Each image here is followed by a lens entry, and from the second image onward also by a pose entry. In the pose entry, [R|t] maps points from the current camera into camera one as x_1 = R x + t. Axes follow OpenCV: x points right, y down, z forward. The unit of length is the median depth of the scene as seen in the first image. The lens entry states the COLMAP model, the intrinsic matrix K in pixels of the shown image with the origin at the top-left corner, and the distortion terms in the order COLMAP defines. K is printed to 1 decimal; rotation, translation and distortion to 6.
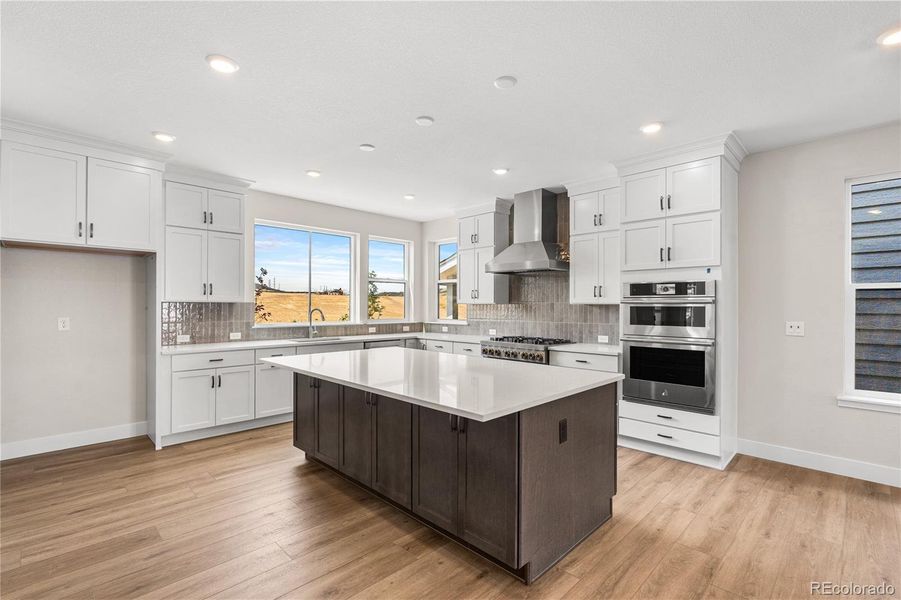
lens RADIAL K [[415.6, 0, 449.3], [0, 415.6, 308.2], [0, 0, 1]] dist [-0.002526, -0.000019]
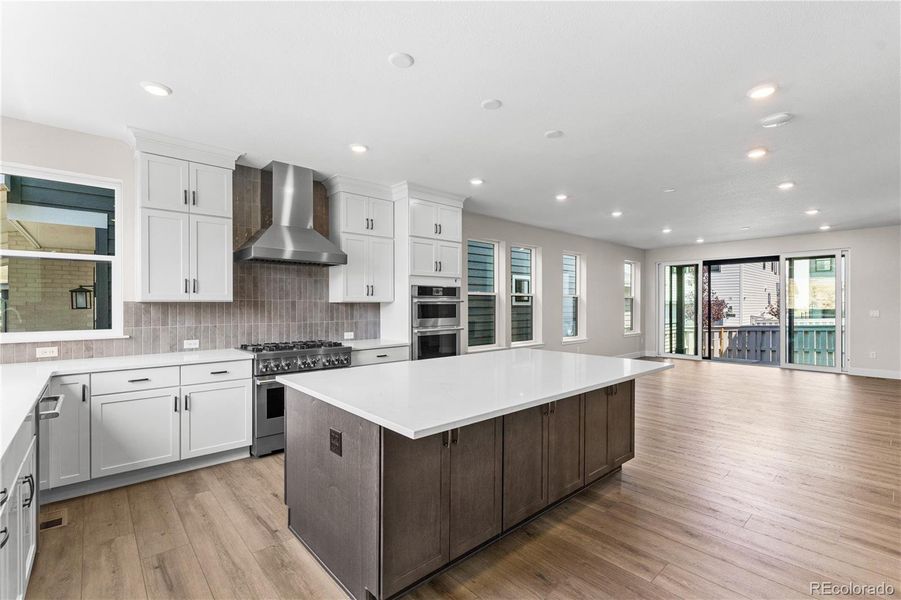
lens RADIAL K [[407.8, 0, 451.8], [0, 407.8, 306.7], [0, 0, 1]] dist [-0.000284, 0.000042]
pose [[0.048408, -0.010073, 0.998777, -0.683342], [0.007252, 0.999926, 0.009733, -0.006834], [-0.998801, 0.006772, 0.048477, 0.734007]]
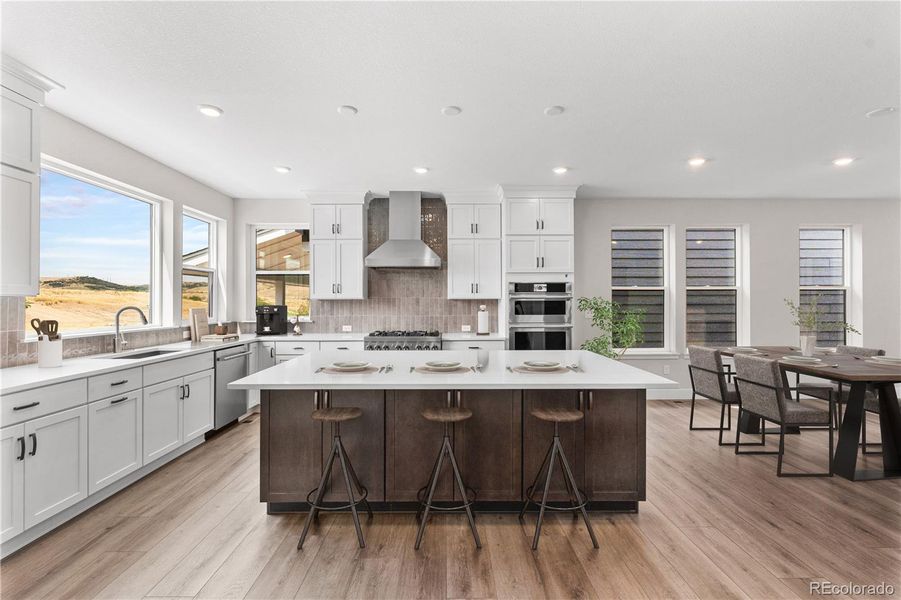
lens RADIAL K [[402.7, 0, 448.1], [0, 402.7, 299.9], [0, 0, 1]] dist [-0.001687, 0.000124]
pose [[0.699180, -0.002263, 0.714942, -0.520872], [0.008955, 0.999944, -0.005593, -0.001183], [-0.714890, 0.010313, 0.699161, 0.244149]]
